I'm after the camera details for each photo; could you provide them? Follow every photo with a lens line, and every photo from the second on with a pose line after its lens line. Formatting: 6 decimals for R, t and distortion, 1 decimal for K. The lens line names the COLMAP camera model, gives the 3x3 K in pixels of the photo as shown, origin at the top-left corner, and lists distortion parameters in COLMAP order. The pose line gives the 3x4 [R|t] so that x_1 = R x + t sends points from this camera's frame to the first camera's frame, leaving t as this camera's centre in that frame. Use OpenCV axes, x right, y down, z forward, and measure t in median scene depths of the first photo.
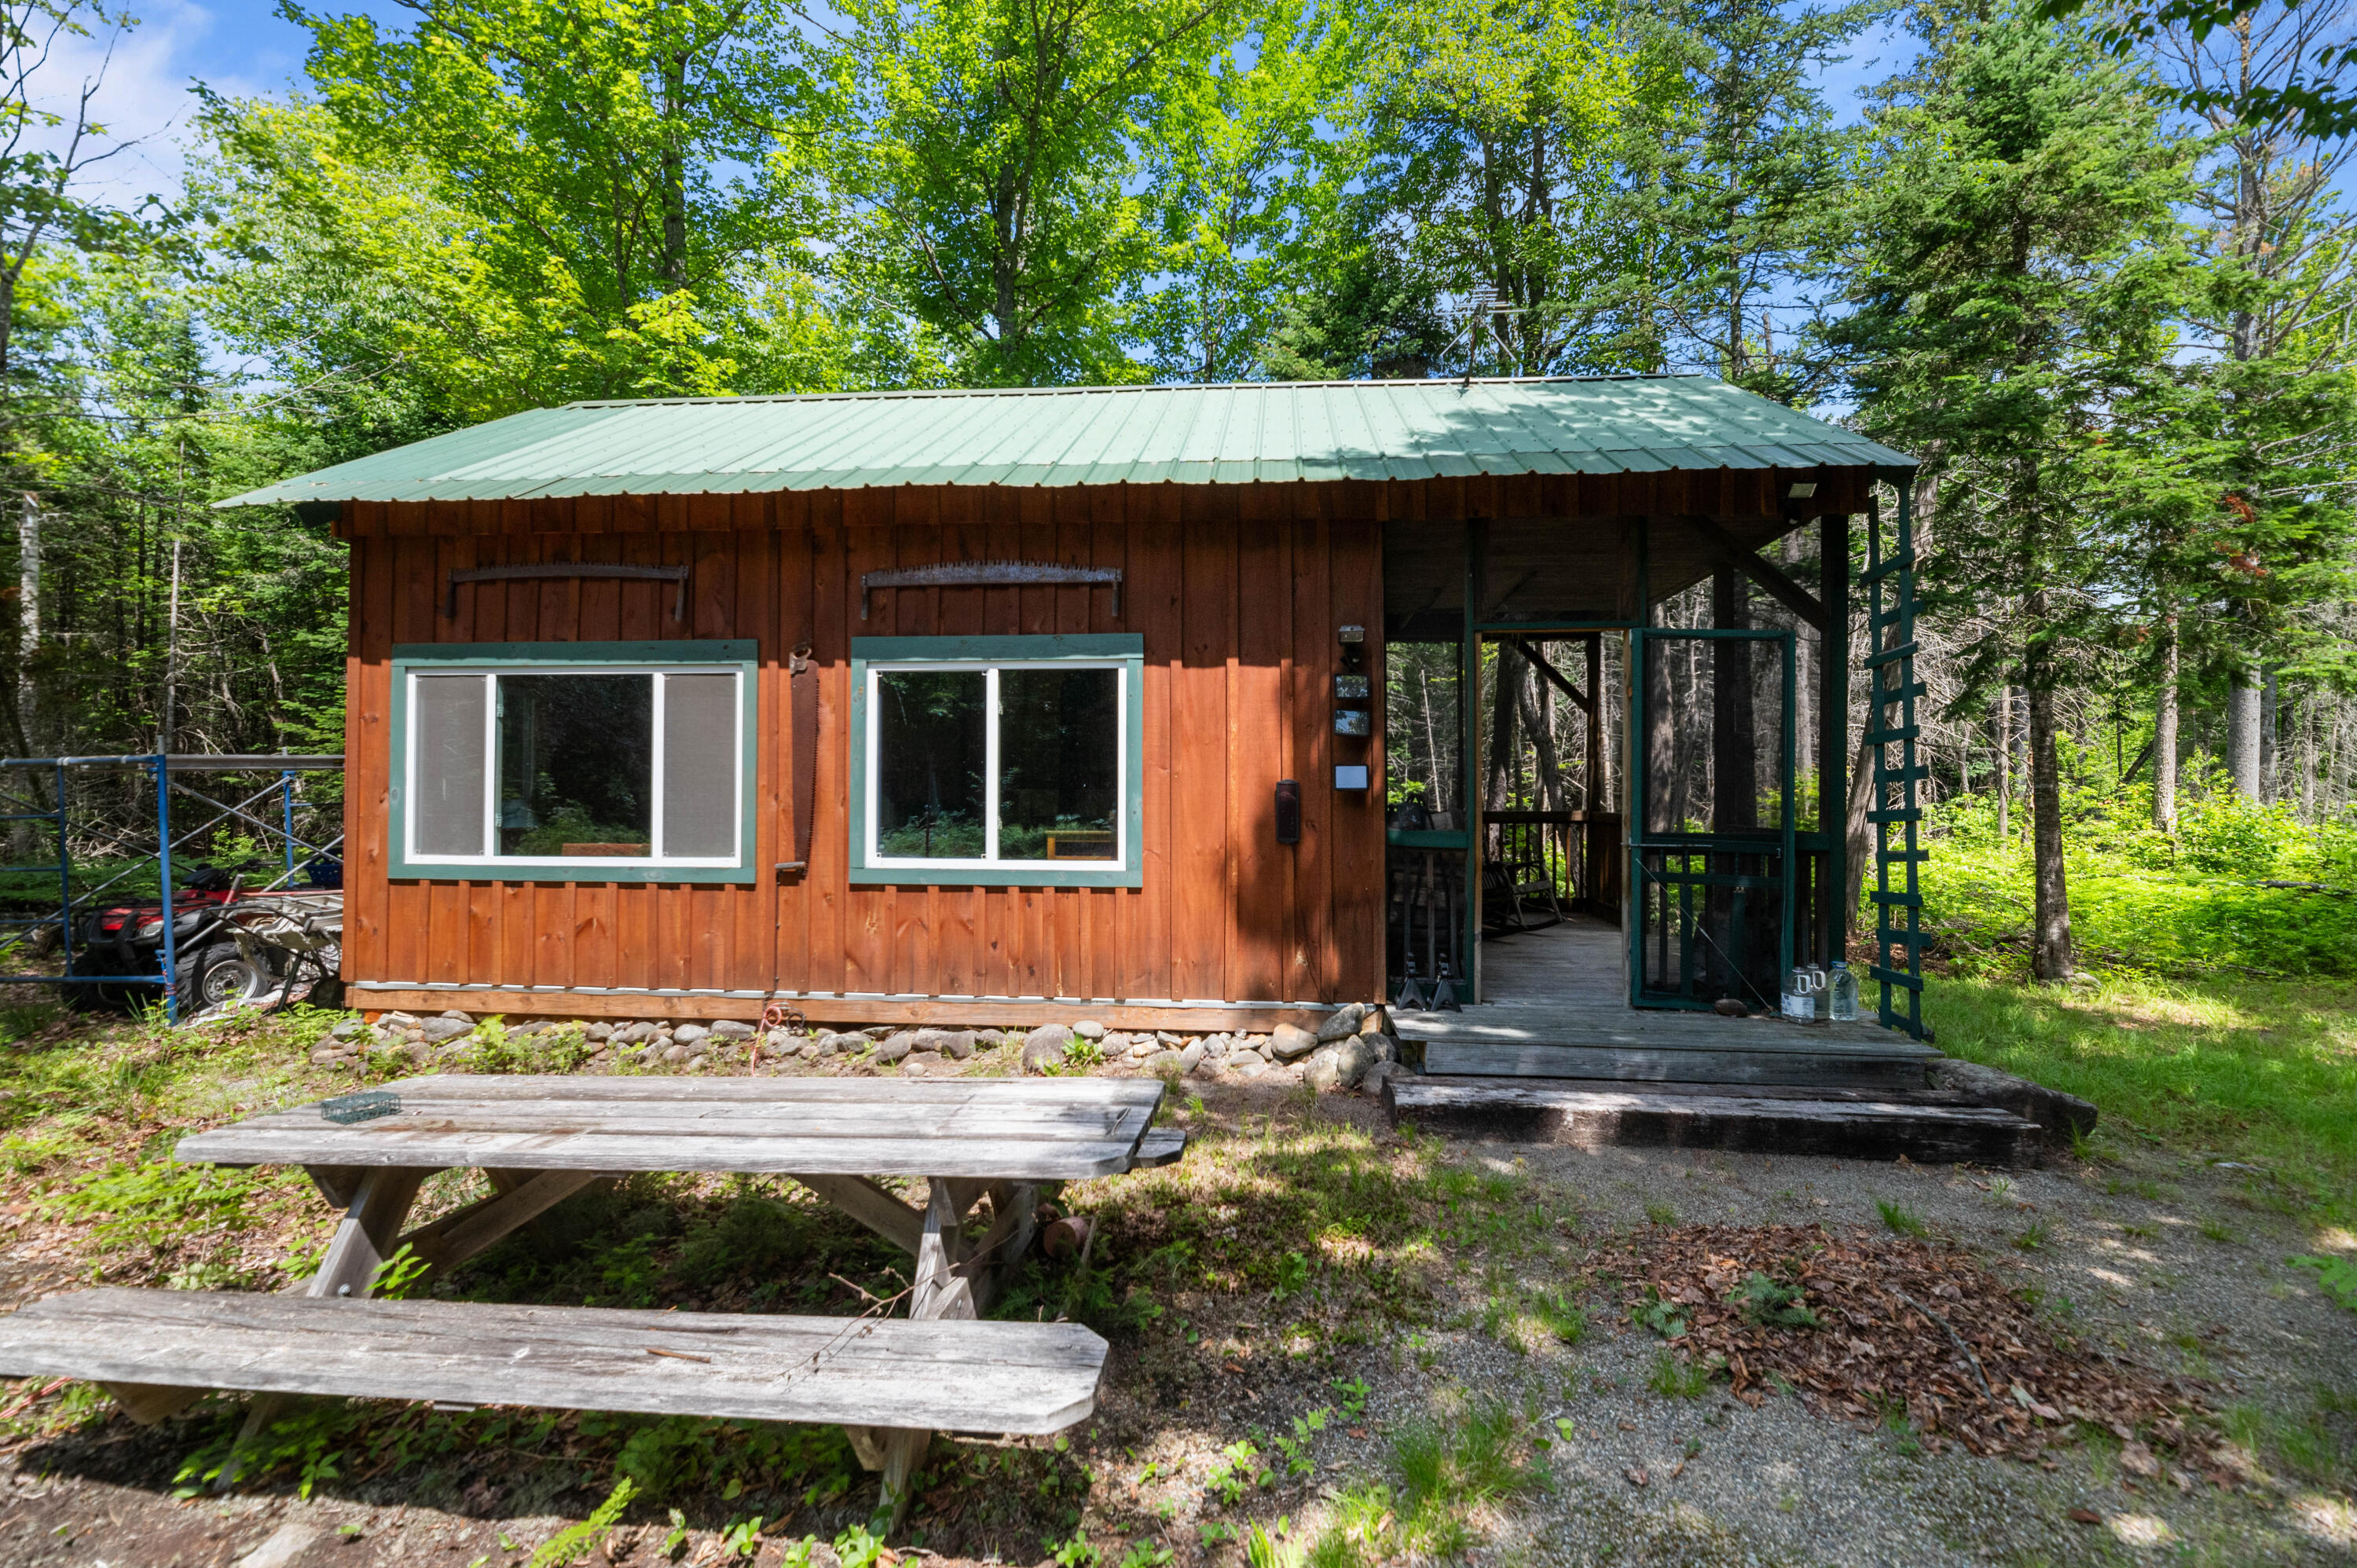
lens RADIAL K [[966.9, 0, 1180.5], [0, 966.9, 743.2], [0, 0, 1]] dist [0.000294, 0.000155]
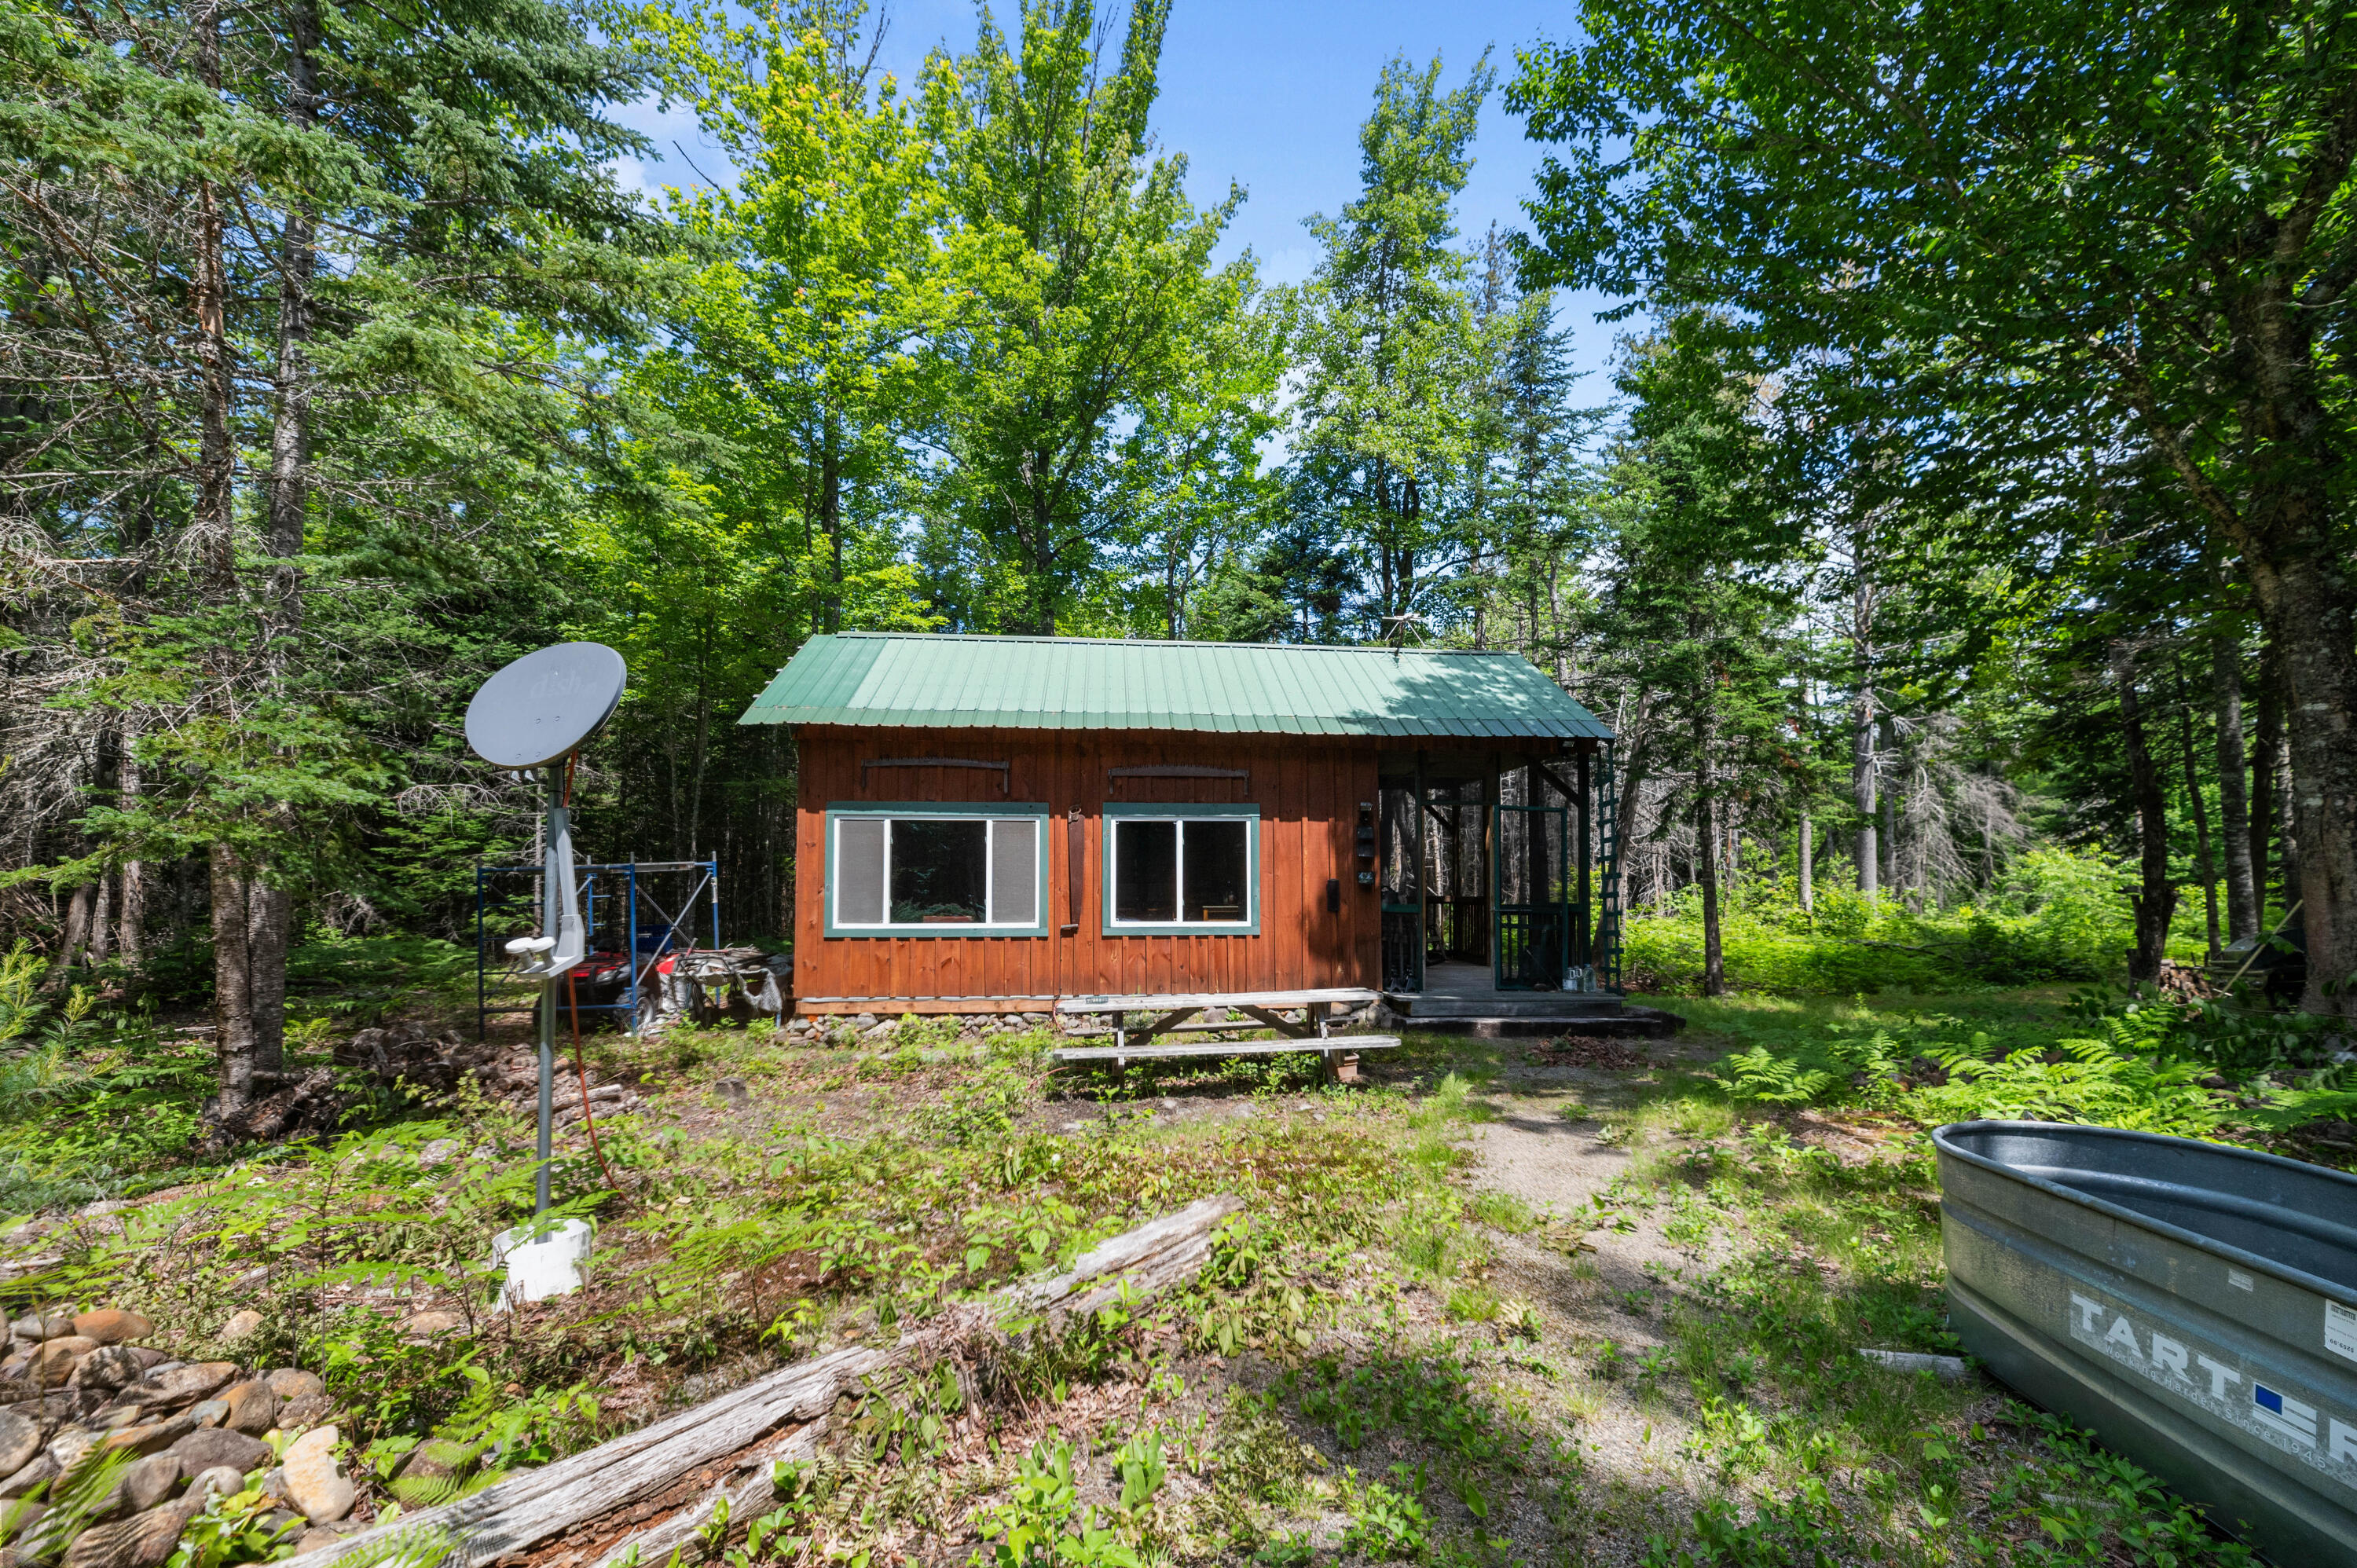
lens RADIAL K [[956.0, 0, 1178.5], [0, 956.0, 784.0], [0, 0, 1]] dist [0.000027, 0.000012]
pose [[0.985543, 0.014166, 0.168834, -0.503263], [-0.005105, 0.998529, -0.053981, -0.046248], [-0.169350, 0.052339, 0.984165, -0.829088]]
